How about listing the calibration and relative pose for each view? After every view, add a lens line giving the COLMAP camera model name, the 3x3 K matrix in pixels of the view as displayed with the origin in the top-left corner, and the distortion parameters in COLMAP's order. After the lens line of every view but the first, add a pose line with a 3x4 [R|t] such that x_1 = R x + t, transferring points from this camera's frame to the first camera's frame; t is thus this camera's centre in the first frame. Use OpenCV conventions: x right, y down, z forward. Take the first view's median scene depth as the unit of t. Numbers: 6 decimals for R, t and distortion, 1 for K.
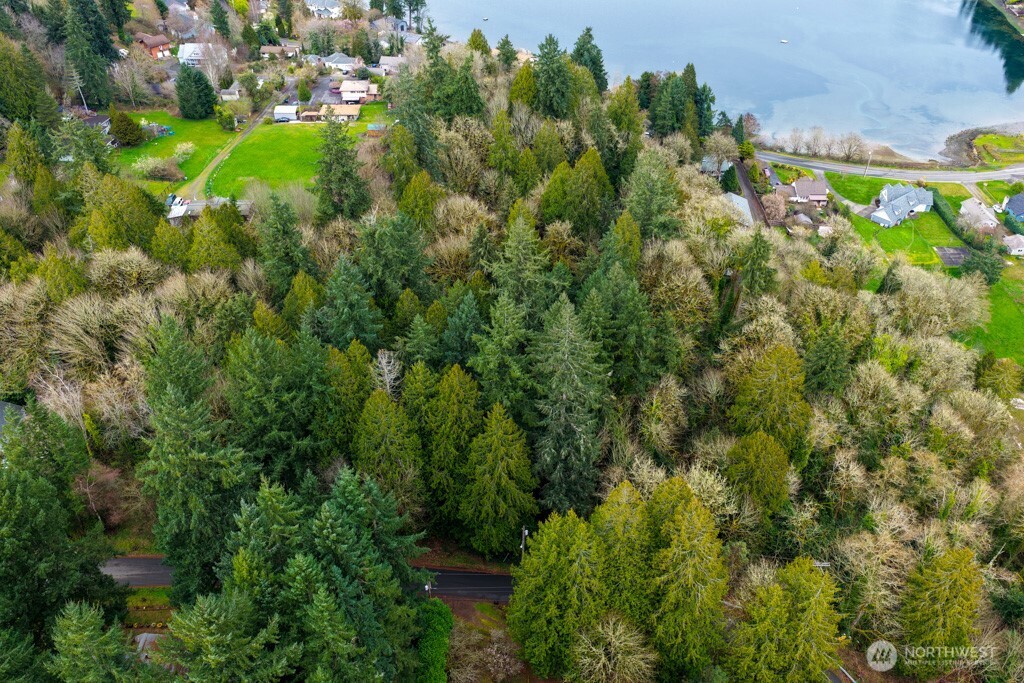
lens RADIAL K [[842.6, 0, 515.1], [0, 842.6, 343.4], [0, 0, 1]] dist [-0.003651, 0.020362]
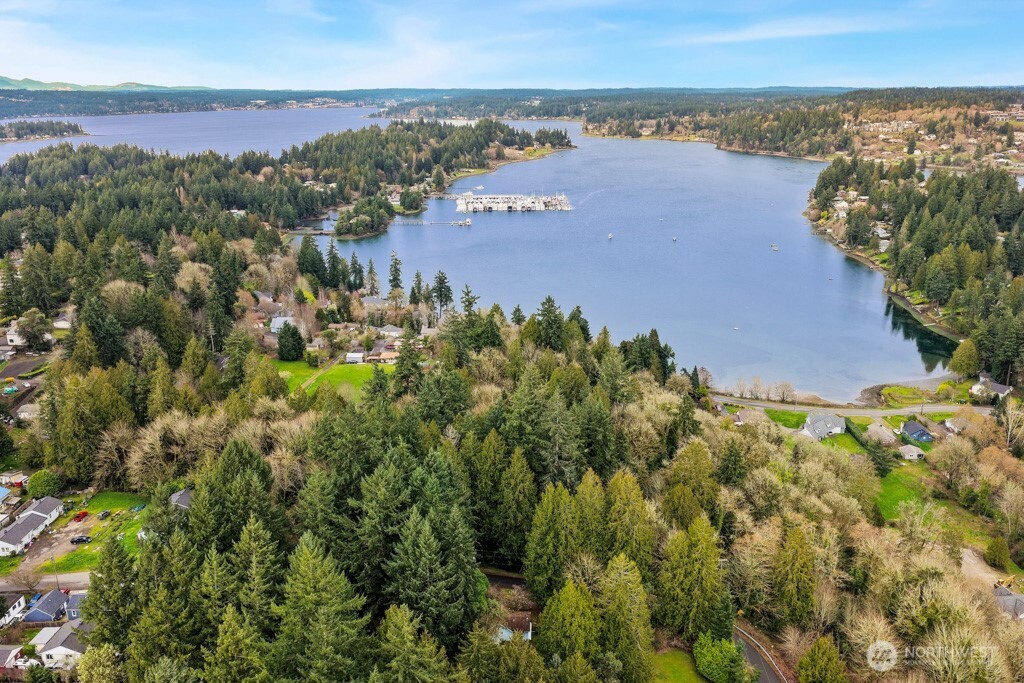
lens RADIAL K [[842.6, 0, 515.1], [0, 842.6, 343.4], [0, 0, 1]] dist [-0.003651, 0.020362]
pose [[0.999978, 0.003075, -0.005859, -0.006972], [-0.005005, 0.930660, -0.365851, 0.208791], [0.004327, 0.365872, 0.930655, -0.279395]]
